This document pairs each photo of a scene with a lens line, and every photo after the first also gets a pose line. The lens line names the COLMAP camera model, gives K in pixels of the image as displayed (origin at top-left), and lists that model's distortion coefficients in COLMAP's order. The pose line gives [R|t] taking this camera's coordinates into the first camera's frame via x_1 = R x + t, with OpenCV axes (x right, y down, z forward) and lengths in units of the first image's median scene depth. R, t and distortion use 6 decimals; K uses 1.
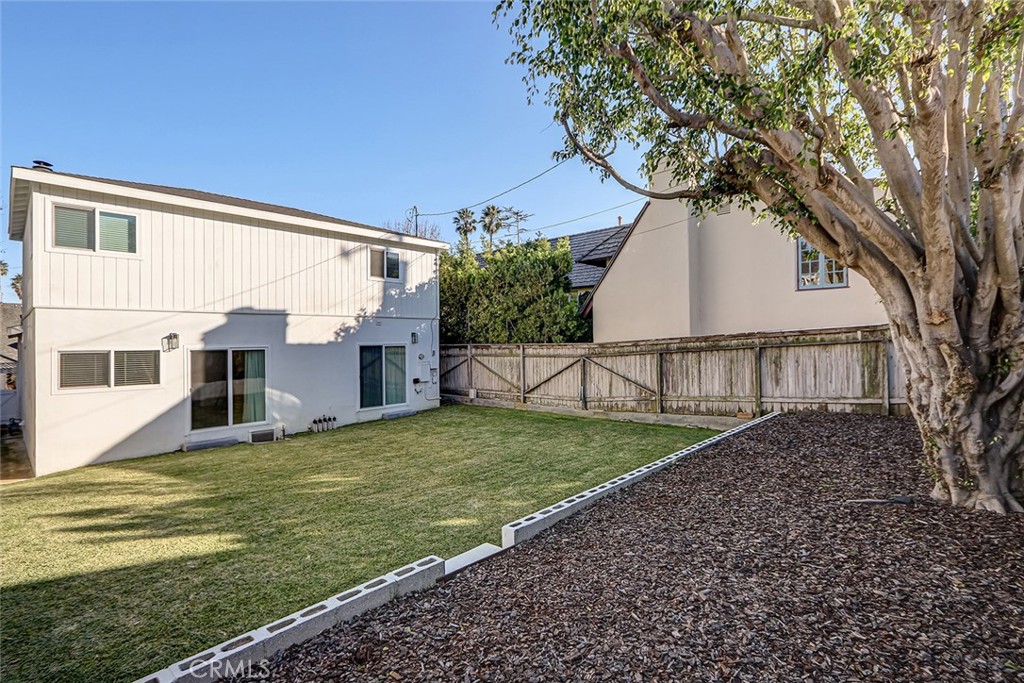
lens RADIAL K [[472.6, 0, 512.0], [0, 472.6, 339.5], [0, 0, 1]] dist [0.014722, -0.007182]
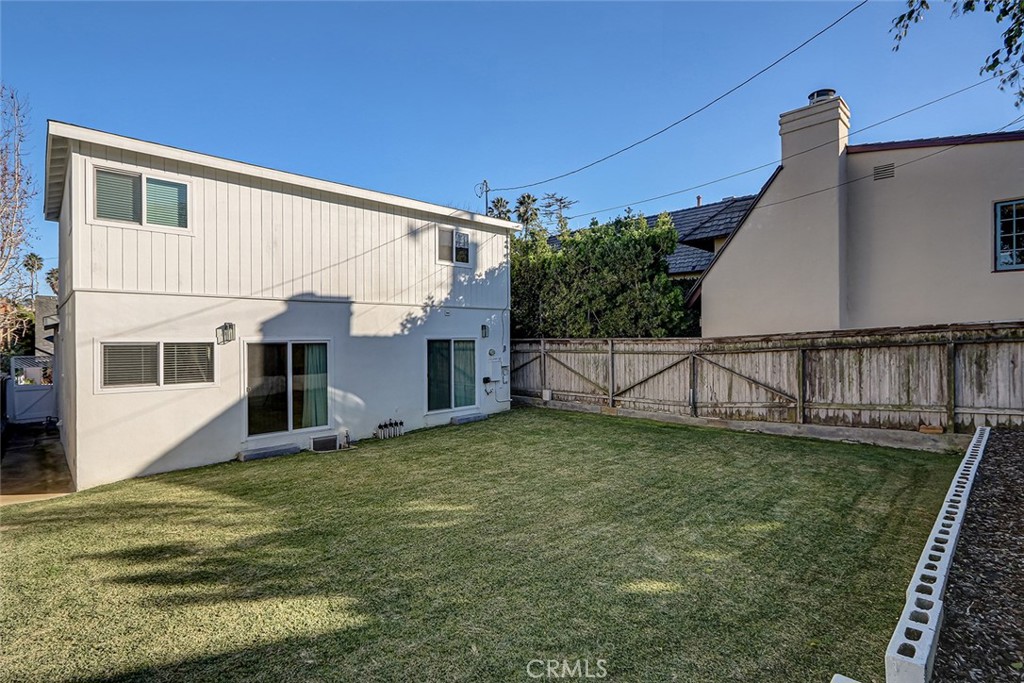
lens RADIAL K [[487.0, 0, 512.0], [0, 487.0, 341.5], [0, 0, 1]] dist [0.013350, -0.008355]
pose [[0.998713, 0.005784, -0.050390, -0.148958], [-0.005225, 0.999923, 0.011212, 0.007599], [0.050451, -0.010934, 0.998667, 0.138993]]
